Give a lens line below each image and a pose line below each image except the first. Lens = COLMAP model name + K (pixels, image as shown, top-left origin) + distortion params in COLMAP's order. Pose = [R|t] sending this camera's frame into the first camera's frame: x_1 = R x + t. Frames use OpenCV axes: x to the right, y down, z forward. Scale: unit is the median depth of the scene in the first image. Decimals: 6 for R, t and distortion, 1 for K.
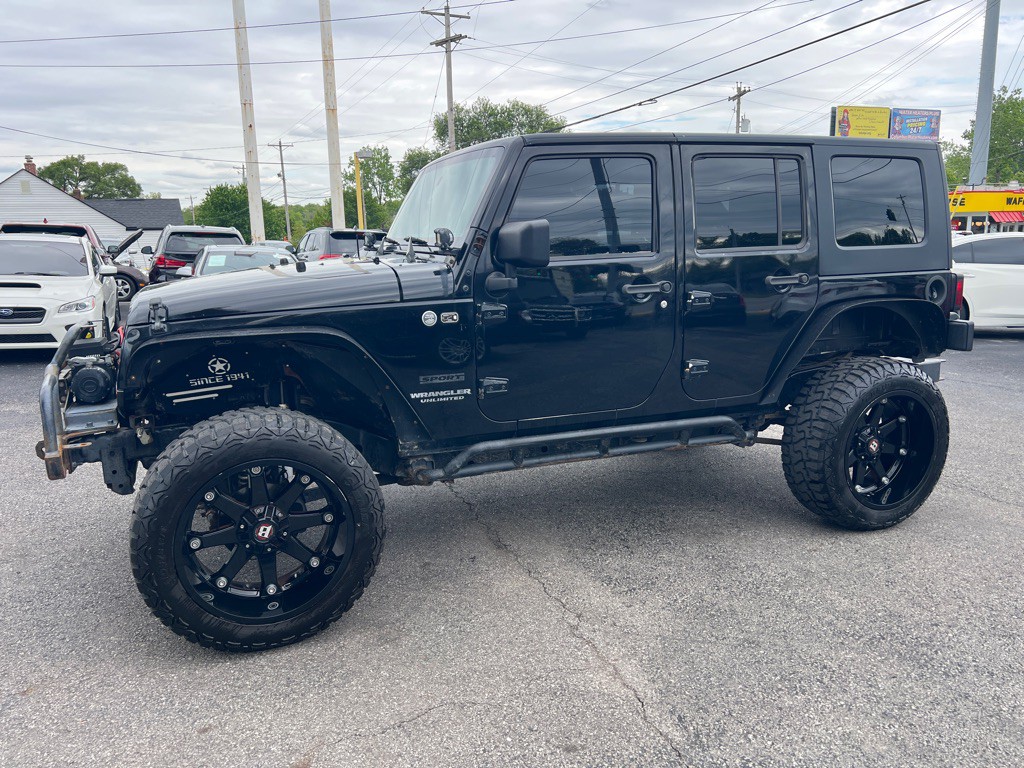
lens RADIAL K [[769.4, 0, 513.3], [0, 769.4, 384.1], [0, 0, 1]] dist [0.051595, -0.060151]
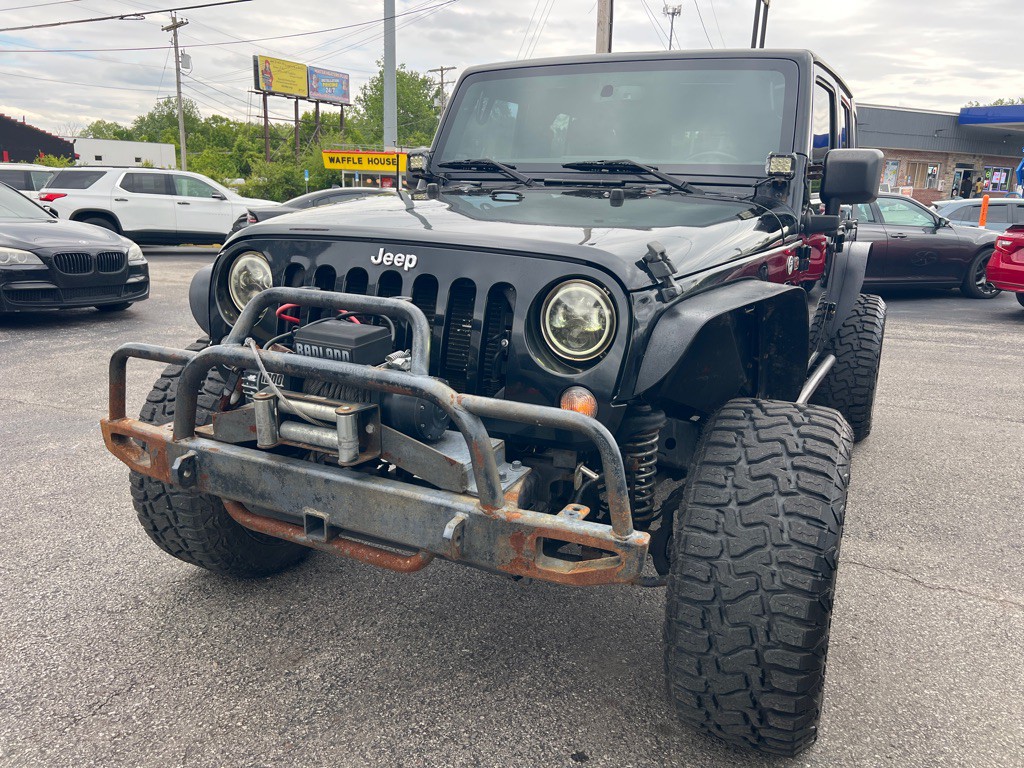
lens RADIAL K [[769.4, 0, 513.4], [0, 769.4, 383.1], [0, 0, 1]] dist [0.051595, -0.060151]
pose [[0.751153, -0.122428, 0.648676, -0.725805], [0.083386, 0.992378, 0.090737, -0.050905], [-0.654841, -0.014066, 0.755636, 0.480363]]
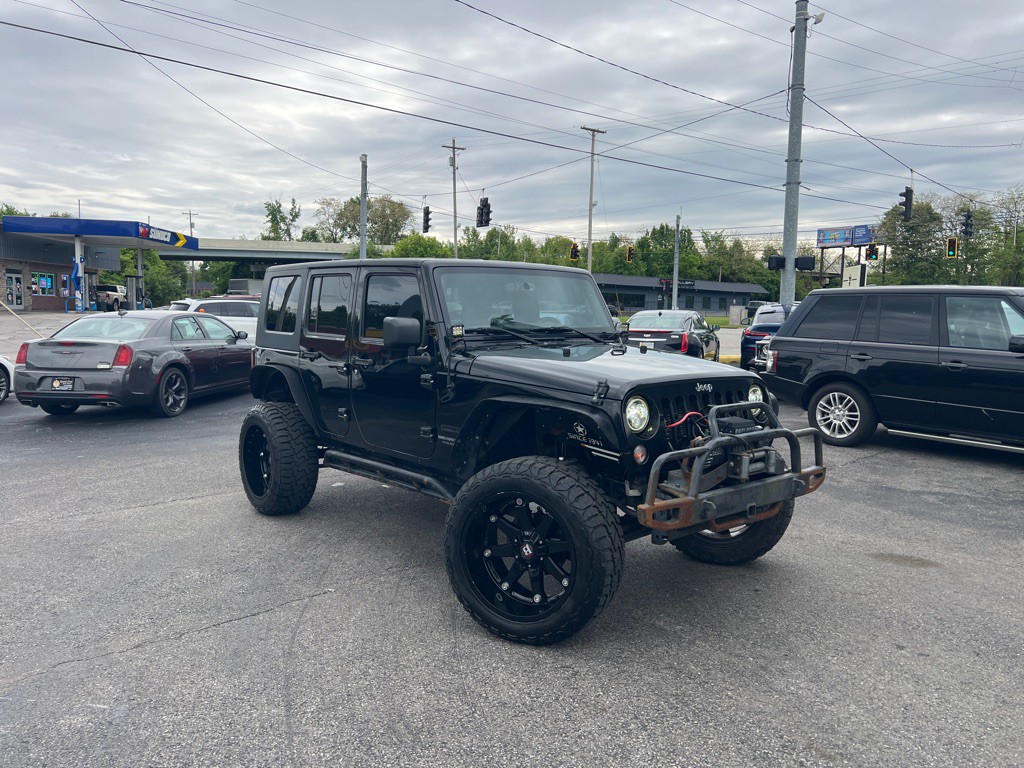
lens RADIAL K [[769.4, 0, 512.0], [0, 769.4, 384.2], [0, 0, 1]] dist [0.051595, -0.060151]
pose [[-0.294687, -0.079682, 0.952266, -1.382359], [0.174096, 0.975363, 0.135491, -0.286672], [-0.939601, 0.205713, -0.273555, 1.452566]]
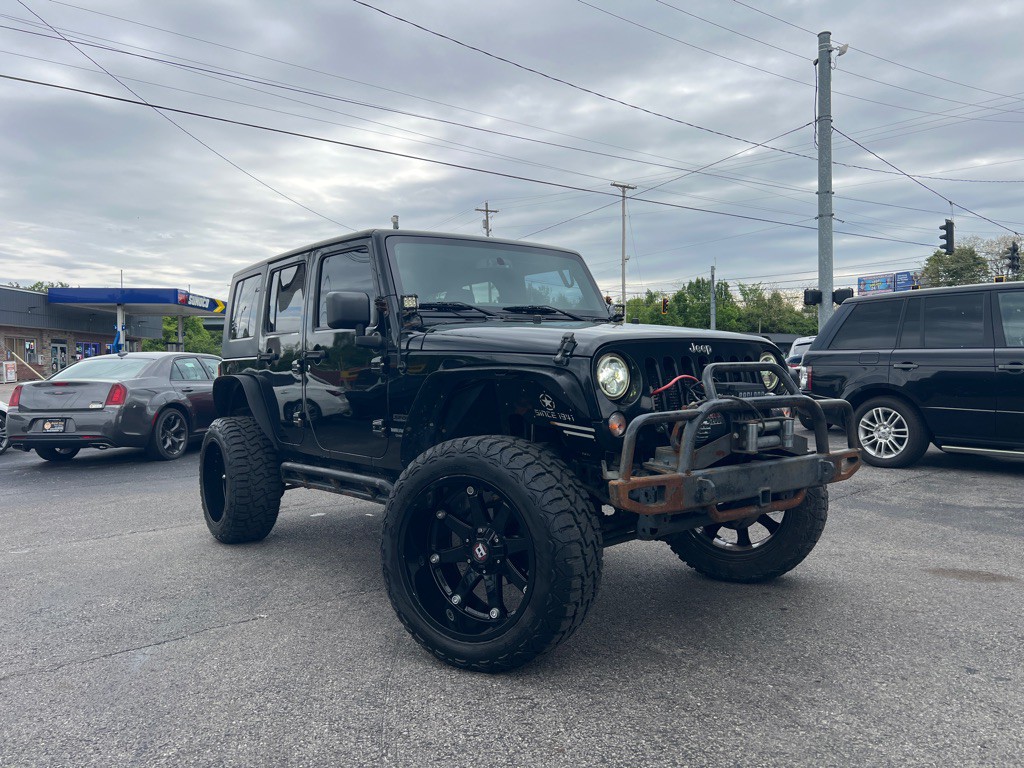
lens RADIAL K [[769.4, 0, 513.7], [0, 769.4, 386.3], [0, 0, 1]] dist [0.051595, -0.060151]
pose [[-0.246717, 0.001671, 0.969086, -1.231851], [0.205339, 0.977383, 0.050591, -0.137328], [-0.947083, 0.211472, -0.241480, 1.328552]]
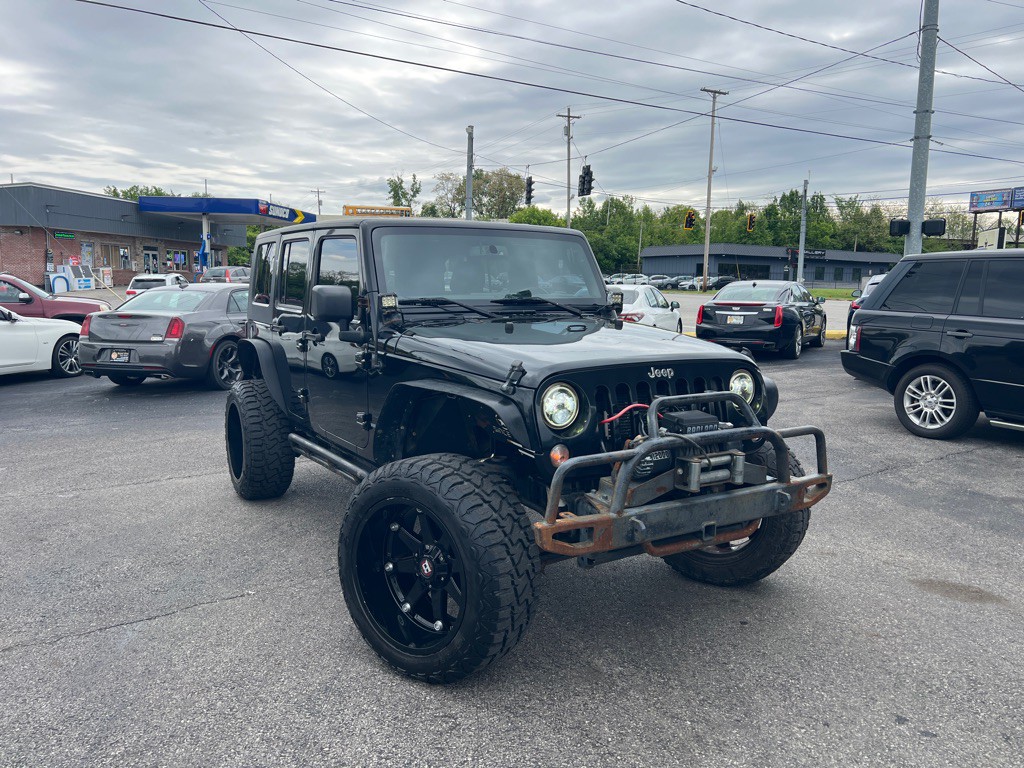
lens RADIAL K [[769.4, 0, 510.5], [0, 769.4, 388.2], [0, 0, 1]] dist [0.051595, -0.060151]
pose [[-0.141767, -0.120508, 0.982537, -1.257085], [0.182482, 0.972370, 0.145591, -0.228876], [-0.972935, 0.199935, -0.115860, 1.175631]]
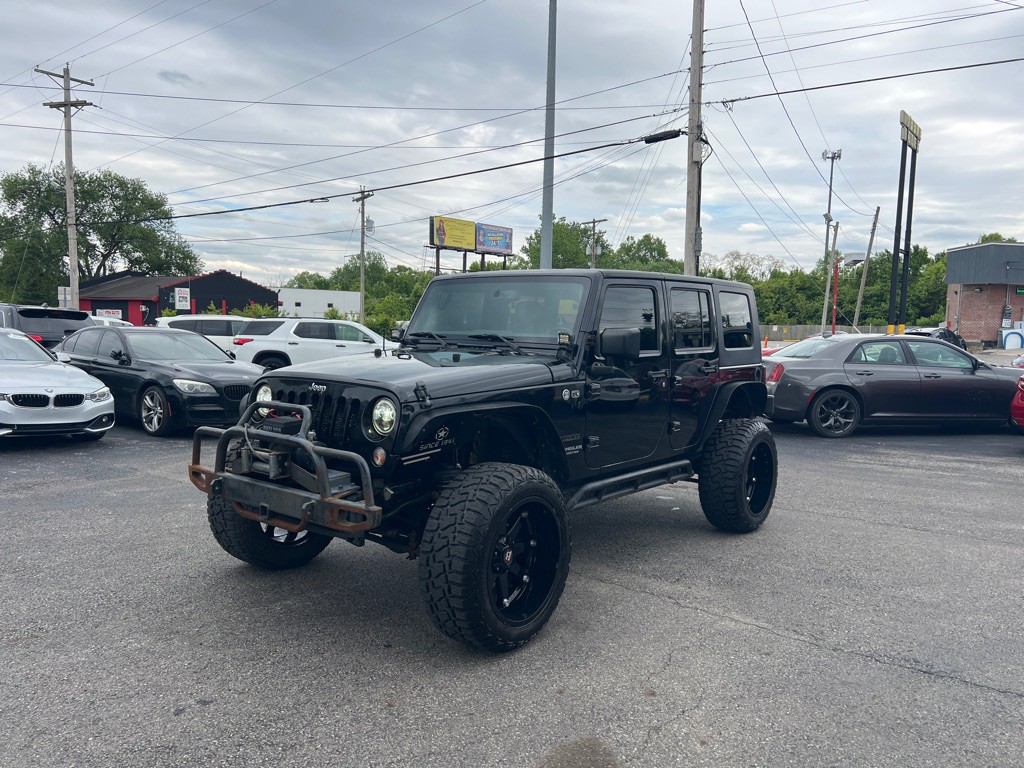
lens RADIAL K [[769.4, 0, 513.5], [0, 769.4, 380.9], [0, 0, 1]] dist [0.051595, -0.060151]
pose [[0.871248, -0.001156, 0.490842, -0.732756], [0.057068, 0.993454, -0.098957, 0.018436], [-0.487514, 0.114227, 0.865611, -0.135510]]
